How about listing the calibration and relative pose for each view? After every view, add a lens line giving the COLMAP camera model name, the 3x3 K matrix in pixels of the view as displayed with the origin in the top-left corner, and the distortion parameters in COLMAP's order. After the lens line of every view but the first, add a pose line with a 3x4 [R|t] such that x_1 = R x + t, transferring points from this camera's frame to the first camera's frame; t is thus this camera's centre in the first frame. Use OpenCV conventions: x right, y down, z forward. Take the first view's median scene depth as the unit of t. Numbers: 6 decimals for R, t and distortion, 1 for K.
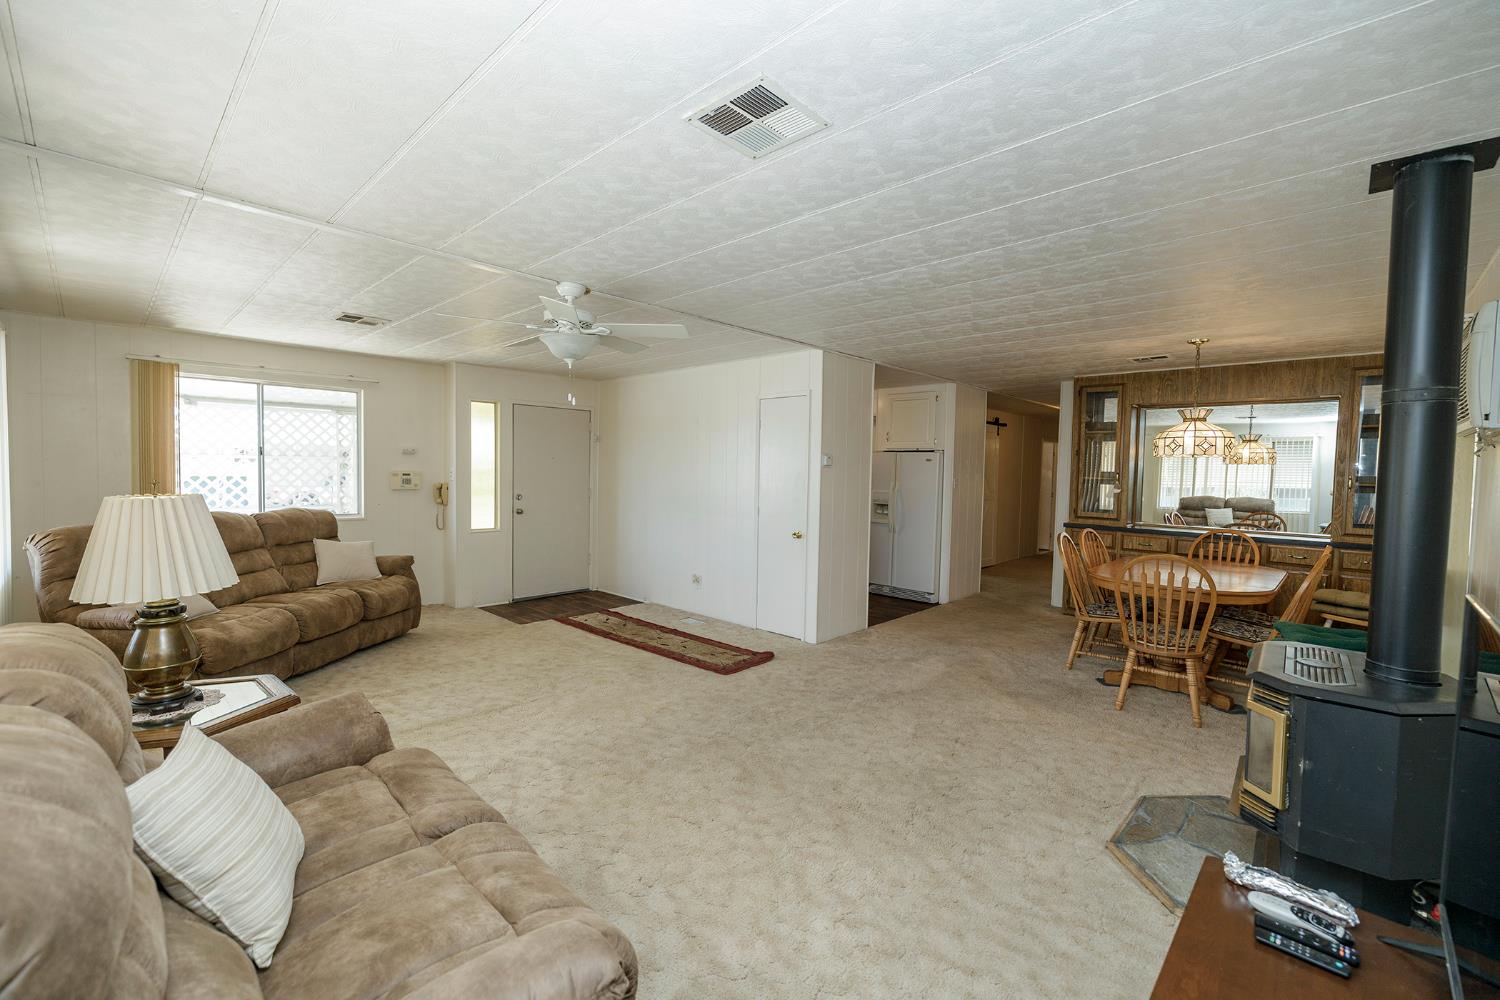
lens RADIAL K [[625.4, 0, 742.9], [0, 625.4, 492.4], [0, 0, 1]] dist [0.009651, -0.000093]
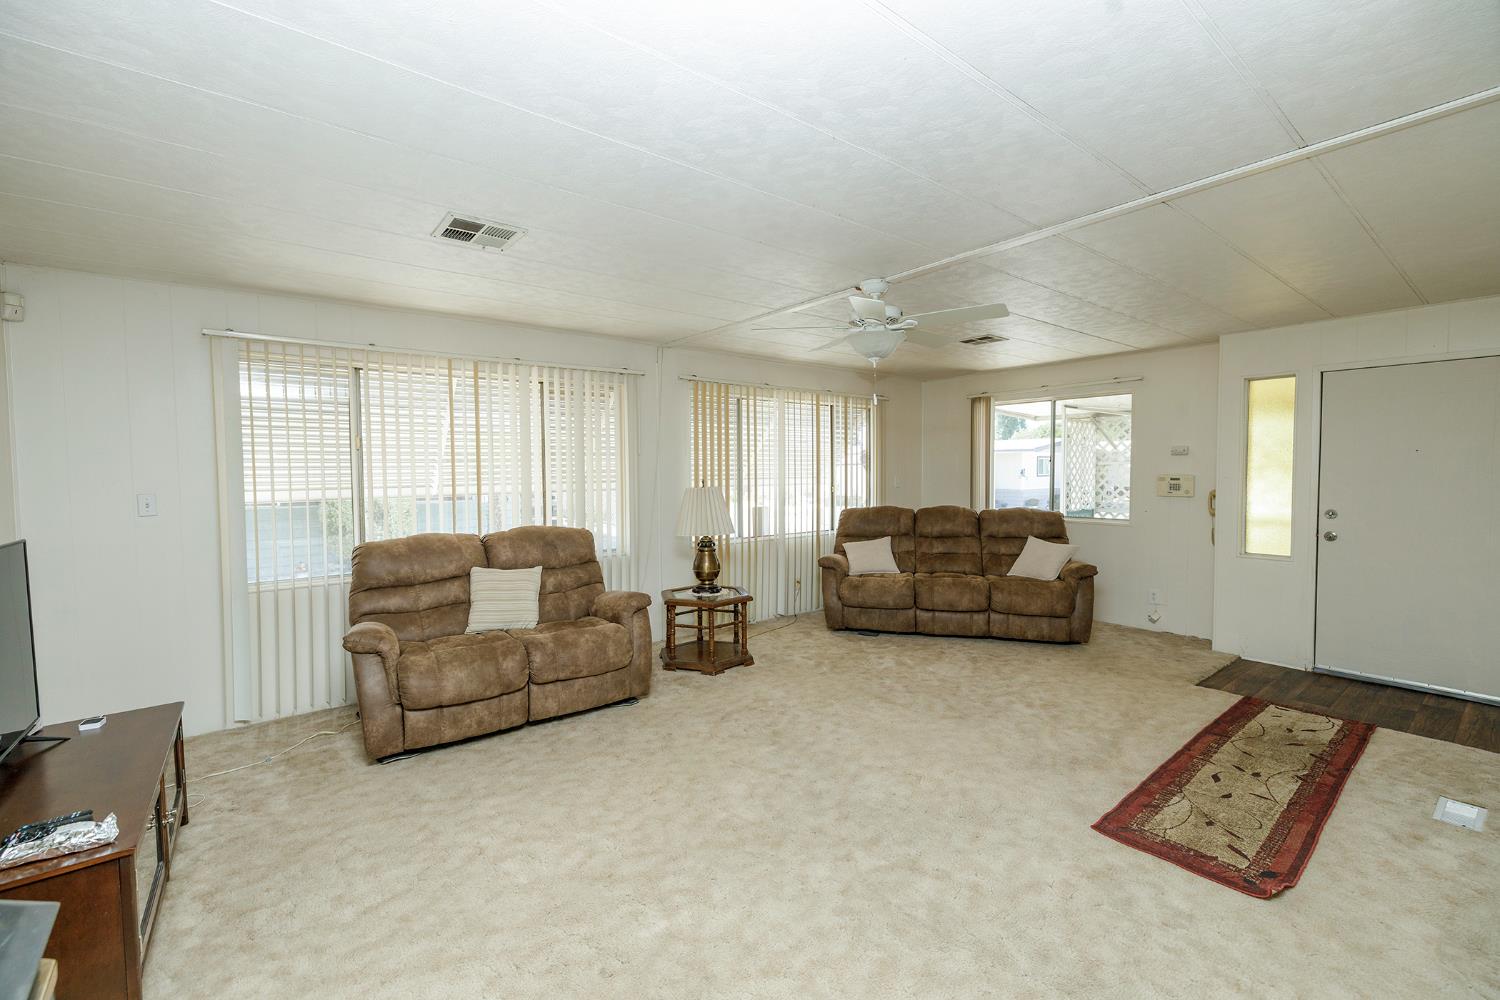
lens RADIAL K [[625.4, 0, 742.9], [0, 625.4, 492.4], [0, 0, 1]] dist [0.009651, -0.000093]
pose [[-0.136175, 0.019215, -0.990498, 0.505293], [-0.031973, 0.999206, 0.023780, -0.014798], [0.990169, 0.034907, -0.135453, 0.661298]]
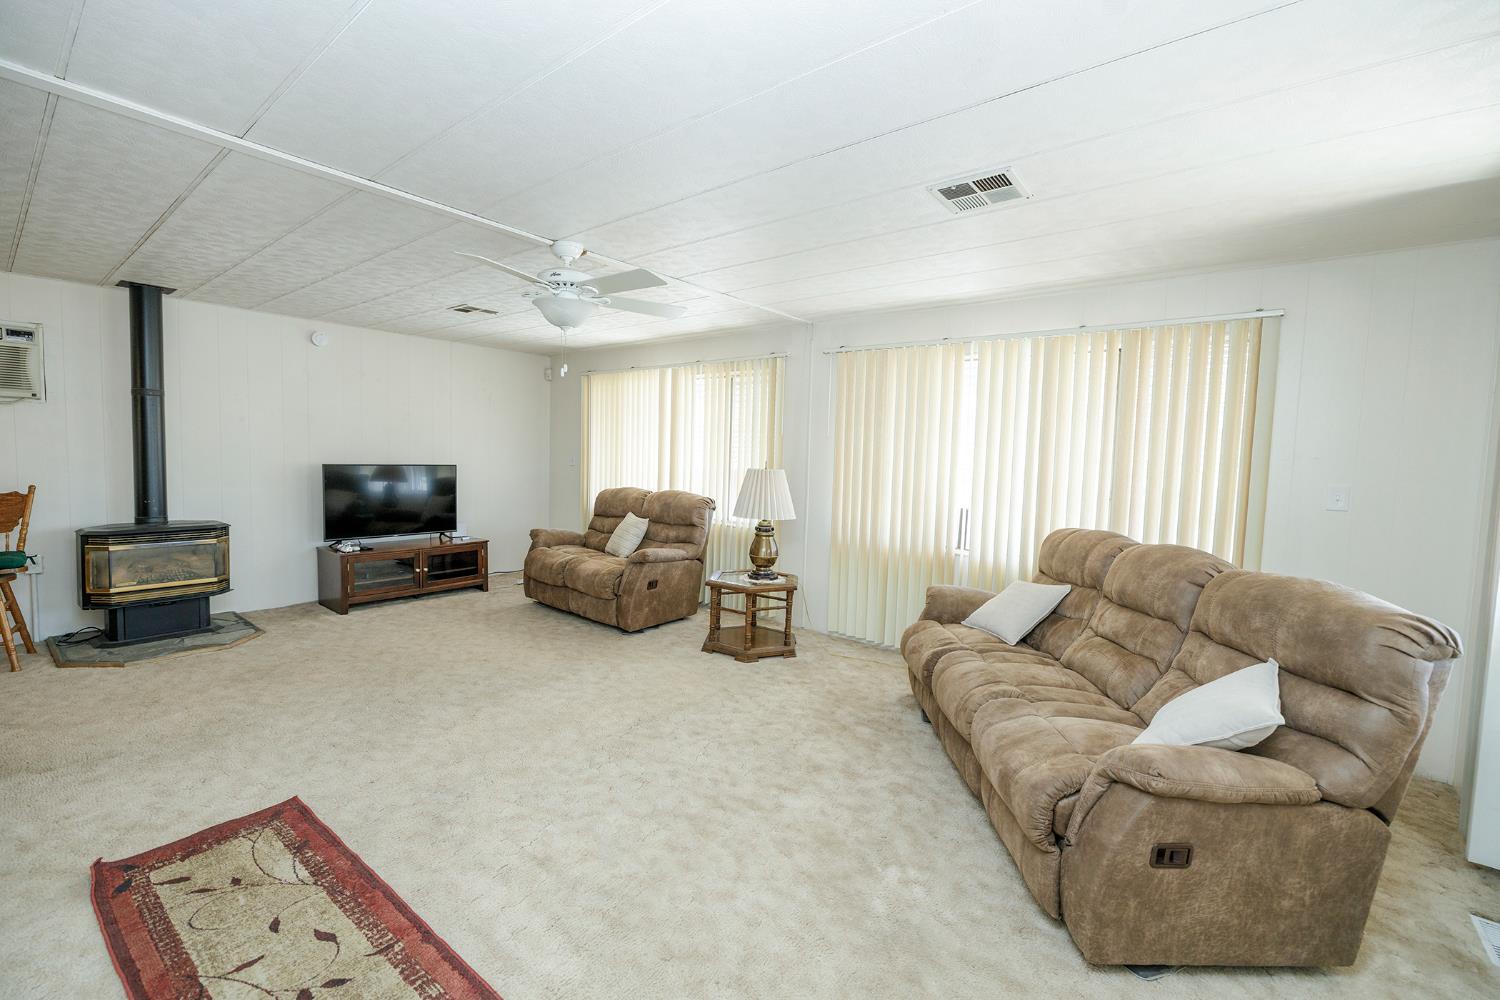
lens RADIAL K [[625.4, 0, 742.9], [0, 625.4, 492.4], [0, 0, 1]] dist [0.009651, -0.000093]
pose [[-0.995182, -0.041282, -0.088935, -0.326026], [-0.049961, 0.993963, 0.097679, -0.052701], [0.084366, 0.101651, -0.991236, 1.382368]]
